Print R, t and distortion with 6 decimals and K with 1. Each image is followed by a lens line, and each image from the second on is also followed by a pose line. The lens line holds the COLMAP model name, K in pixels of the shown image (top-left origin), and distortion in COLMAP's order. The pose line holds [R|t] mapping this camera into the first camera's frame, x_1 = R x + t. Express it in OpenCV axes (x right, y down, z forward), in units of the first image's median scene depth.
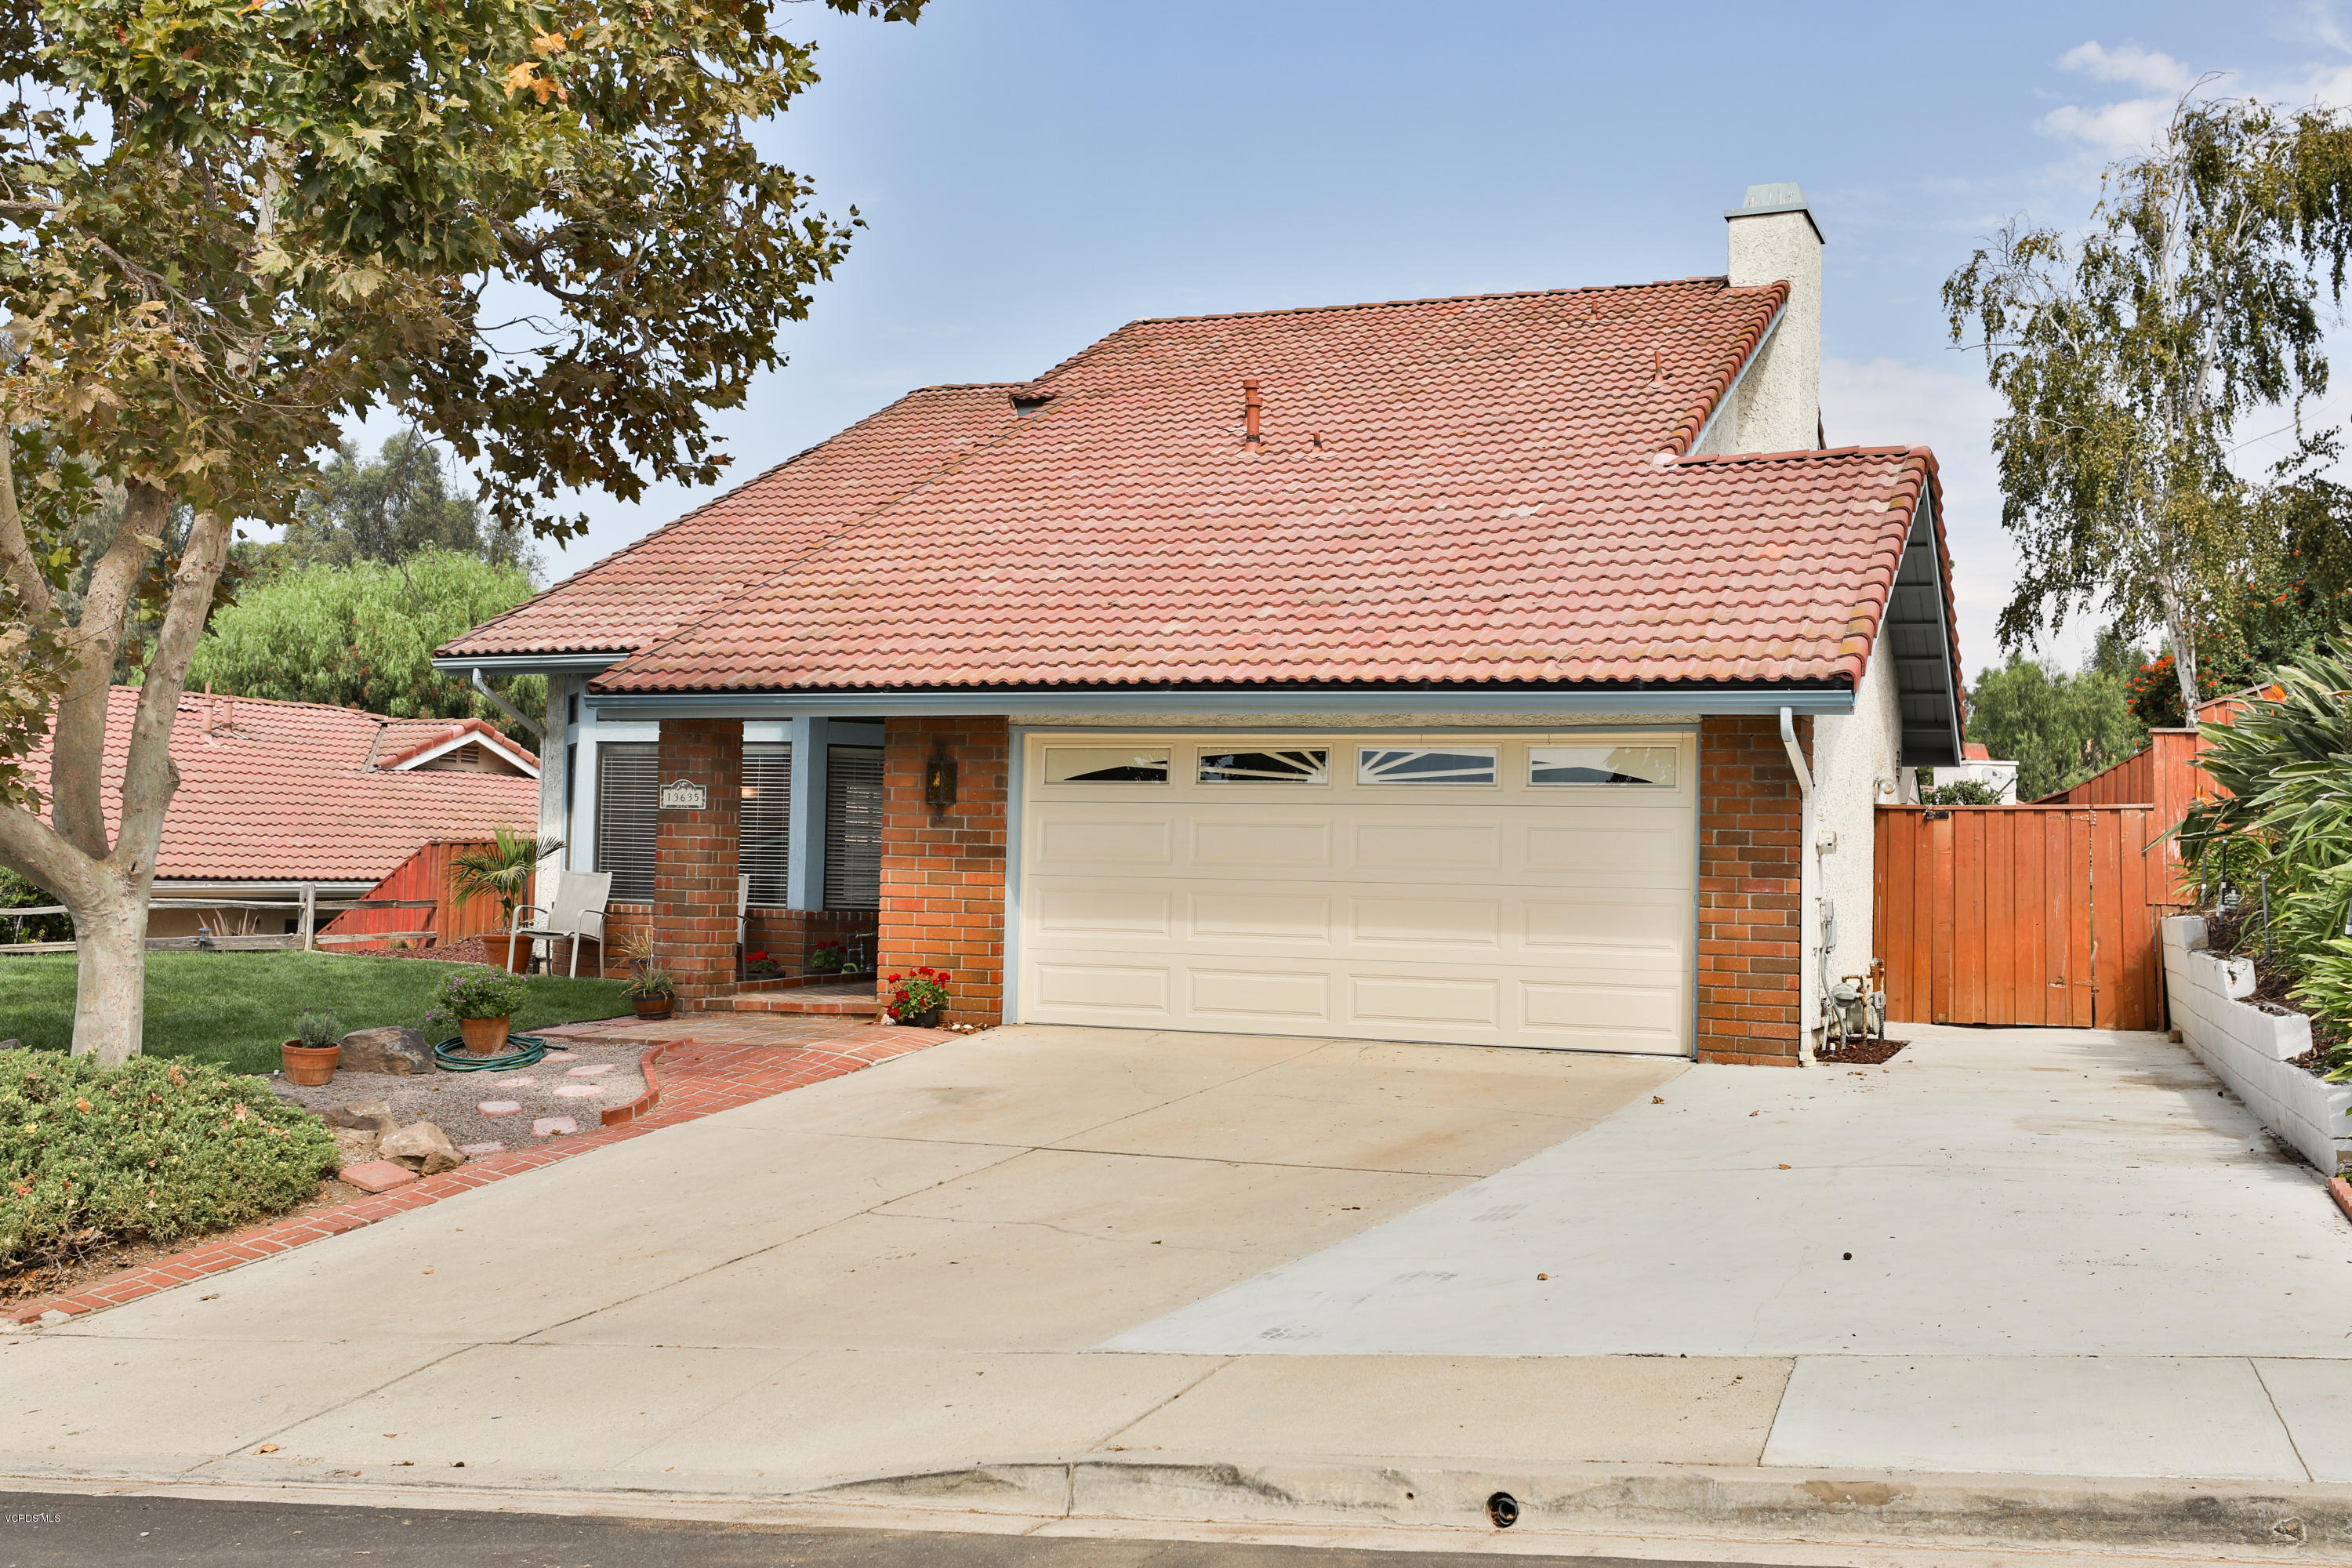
lens RADIAL K [[2370.6, 0, 1176.9], [0, 2370.6, 782.4], [0, 0, 1]] dist [0.028615, 0.047197]
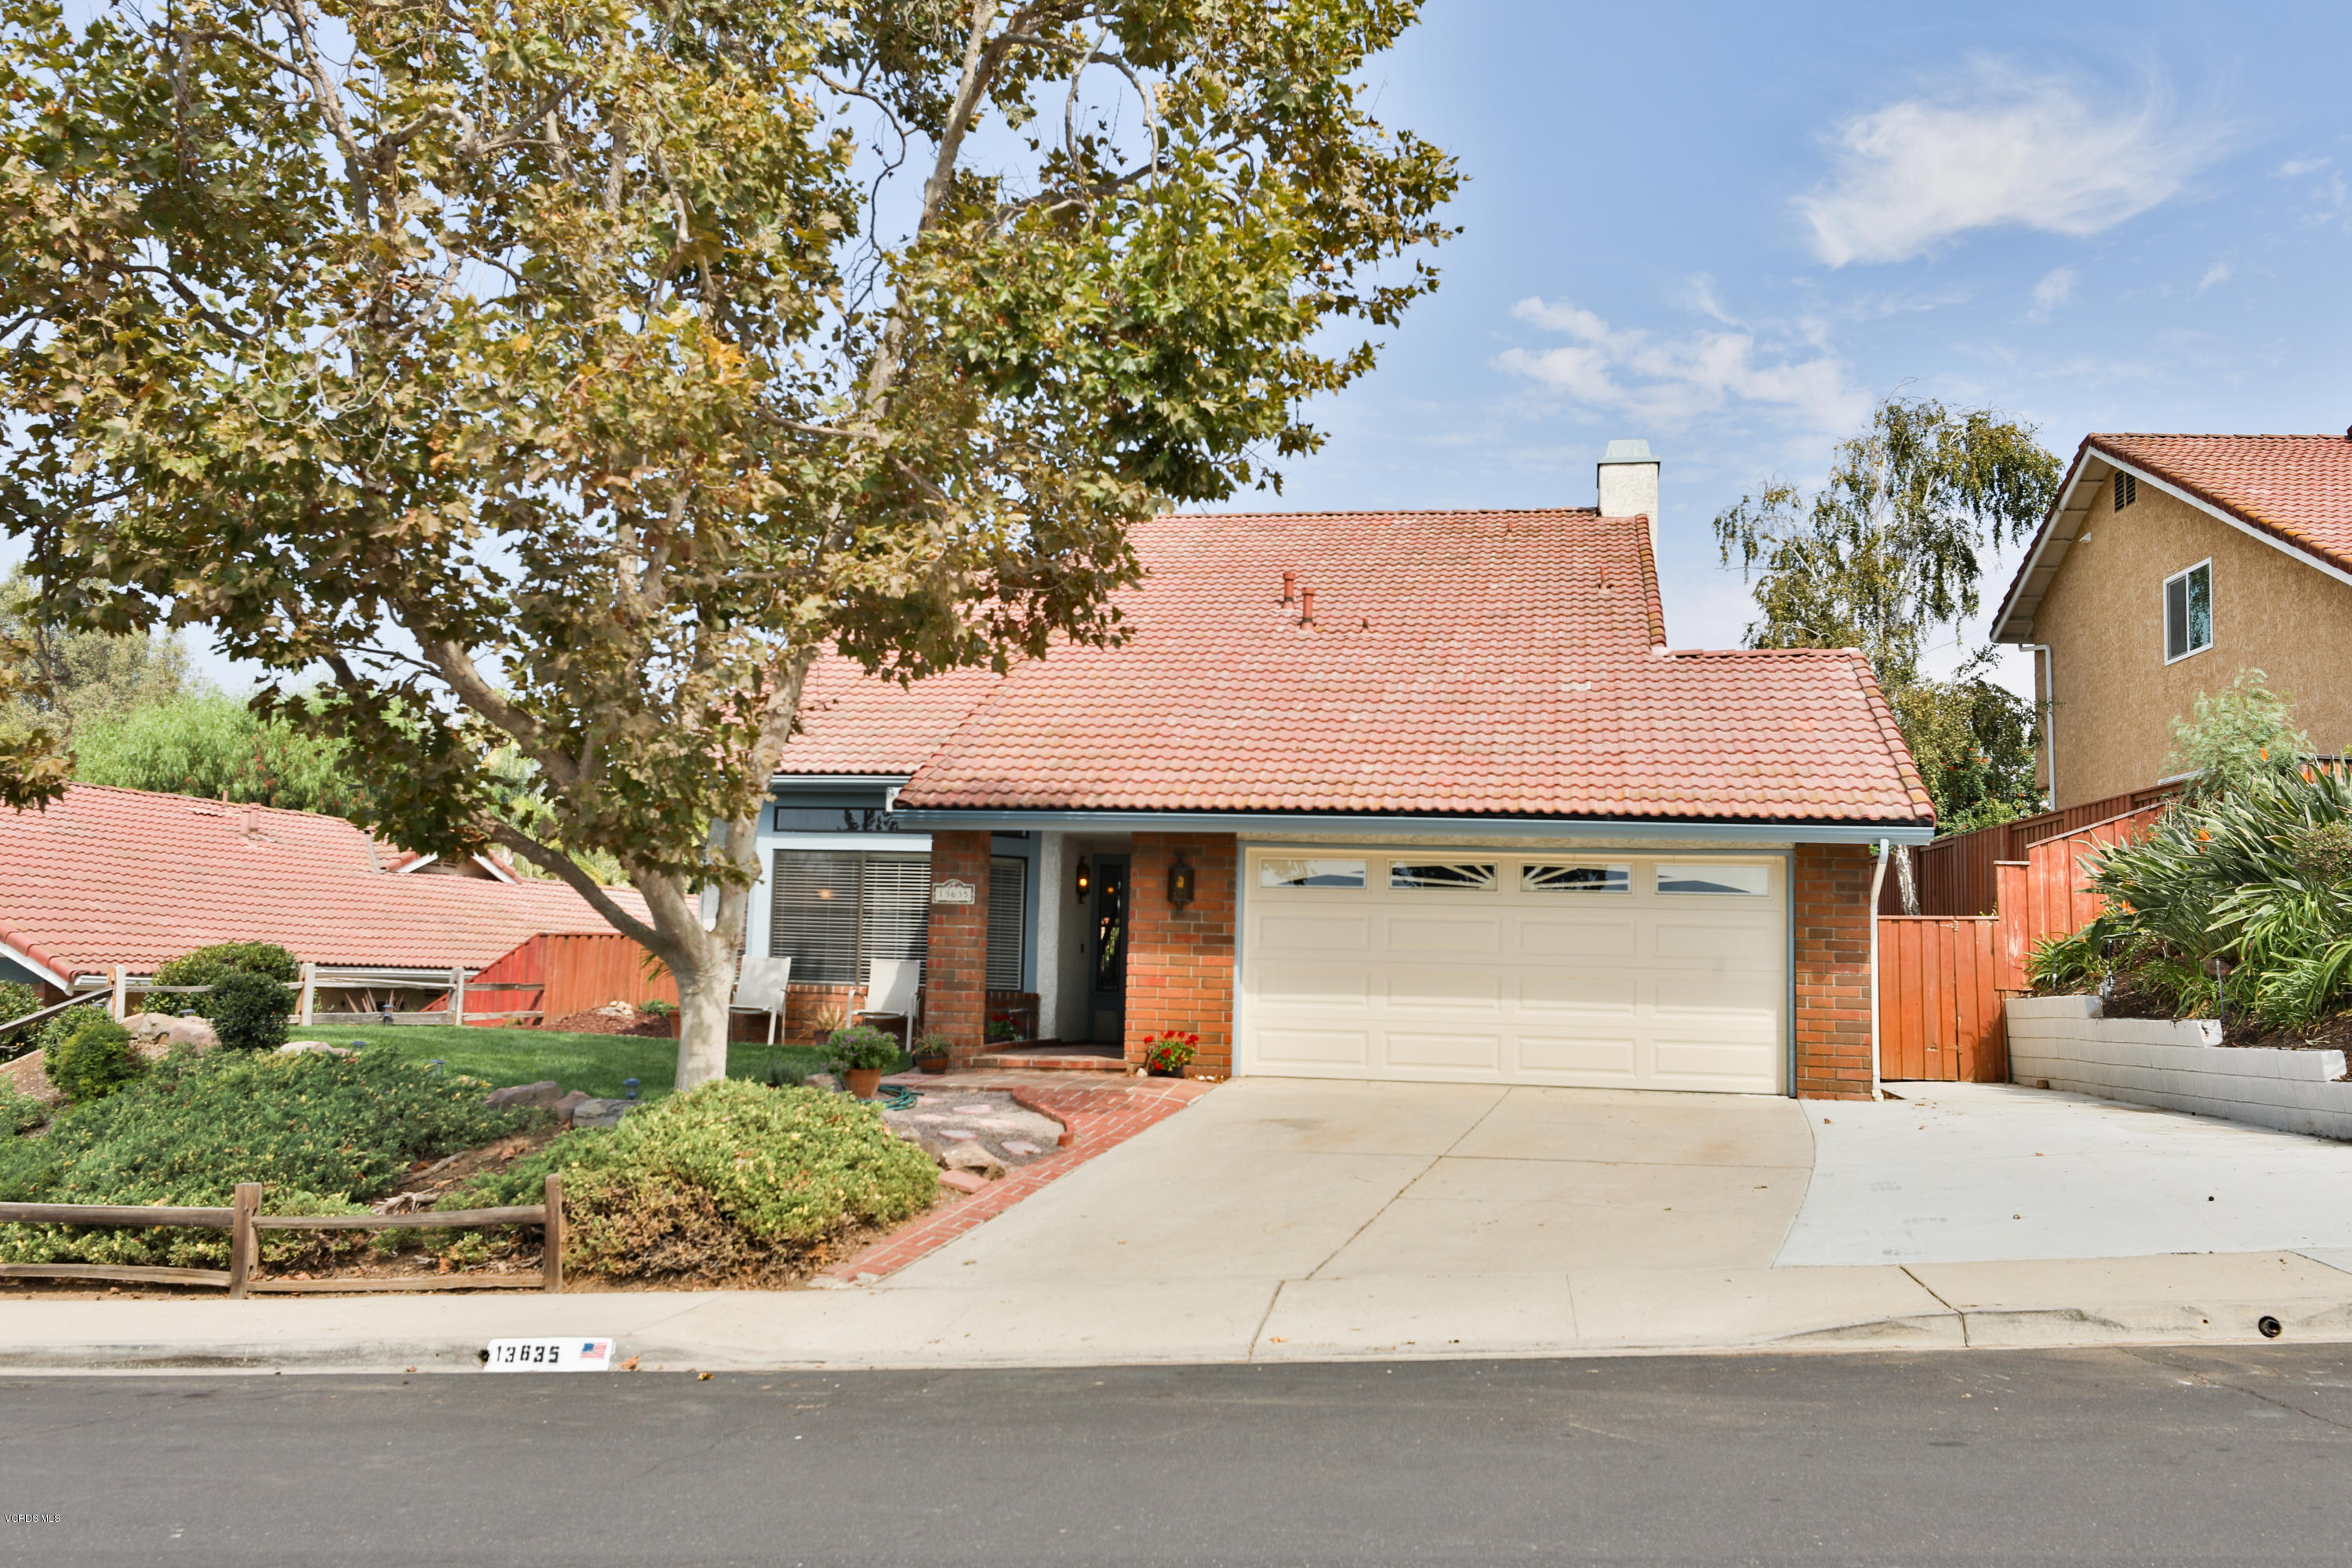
lens RADIAL K [[2106.1, 0, 1175.3], [0, 2106.1, 780.5], [0, 0, 1]] dist [0.008164, 0.045603]
pose [[0.979006, 0.026444, 0.202111, -0.272777], [-0.014524, 0.998078, -0.060237, 0.010020], [-0.203316, 0.056037, 0.977508, -0.085414]]
